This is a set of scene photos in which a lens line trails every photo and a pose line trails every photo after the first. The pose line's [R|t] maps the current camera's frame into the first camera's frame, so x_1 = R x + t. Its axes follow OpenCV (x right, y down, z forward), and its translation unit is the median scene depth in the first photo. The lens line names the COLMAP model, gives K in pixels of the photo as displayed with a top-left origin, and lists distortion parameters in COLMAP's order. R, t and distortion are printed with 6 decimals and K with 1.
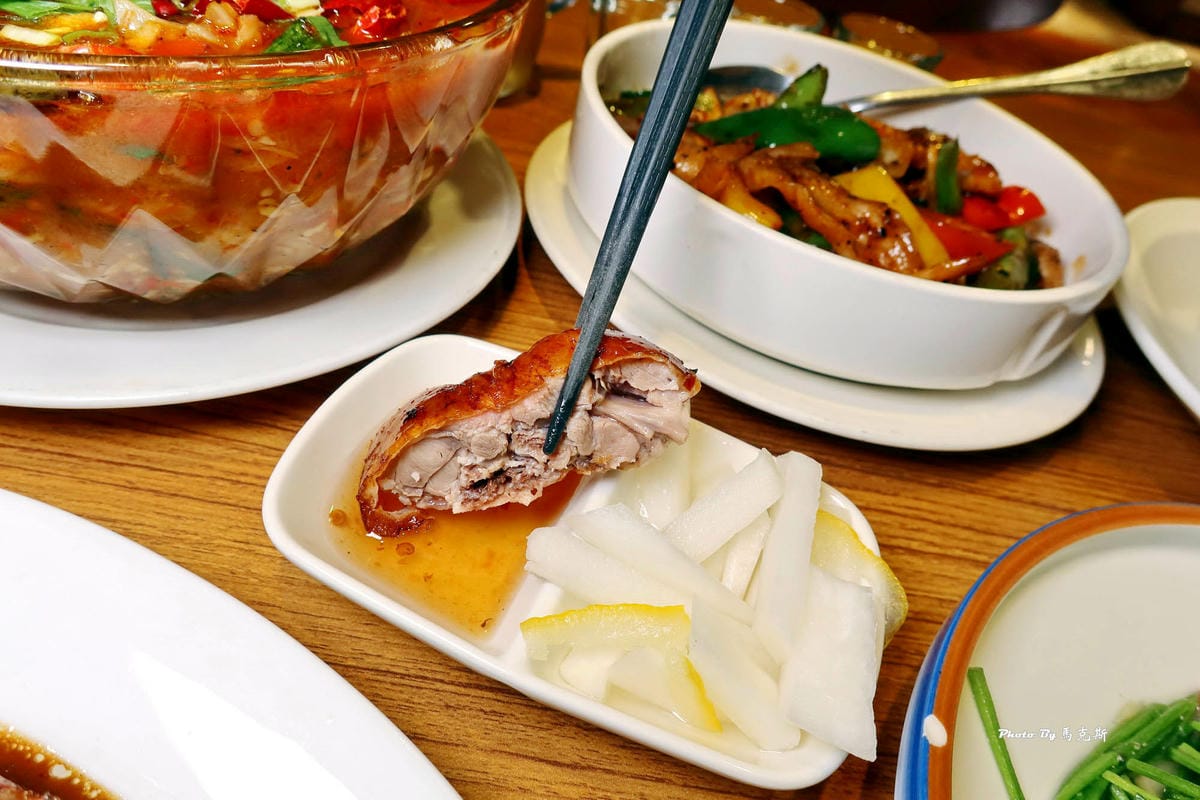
lens RADIAL K [[818.3, 0, 600.0], [0, 818.3, 400.0], [0, 0, 1]] dist [-0.008732, -0.004791]
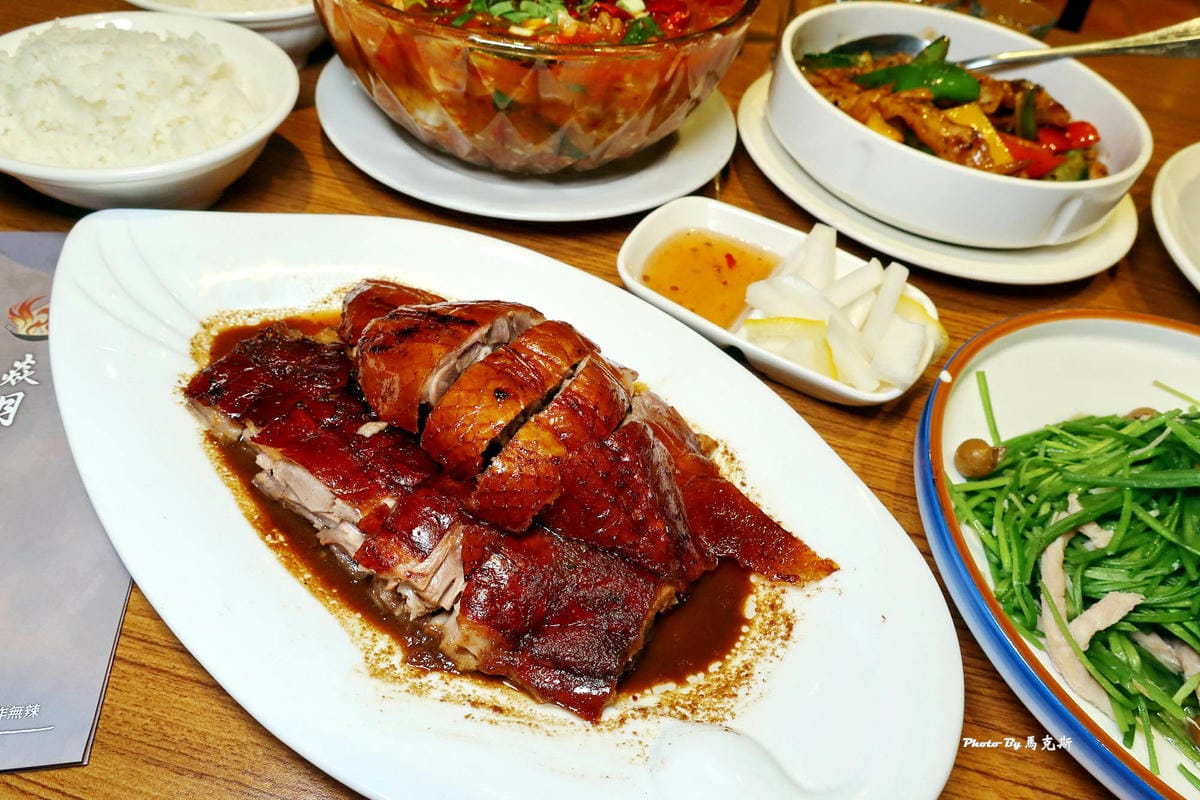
lens RADIAL K [[811.3, 0, 600.0], [0, 811.3, 400.0], [0, 0, 1]] dist [-0.015973, -0.003022]
pose [[0.982052, 0.070311, -0.175013, -0.049789], [-0.060469, 0.996307, 0.060952, 0.231686], [0.178652, -0.049276, 0.982678, -0.685053]]
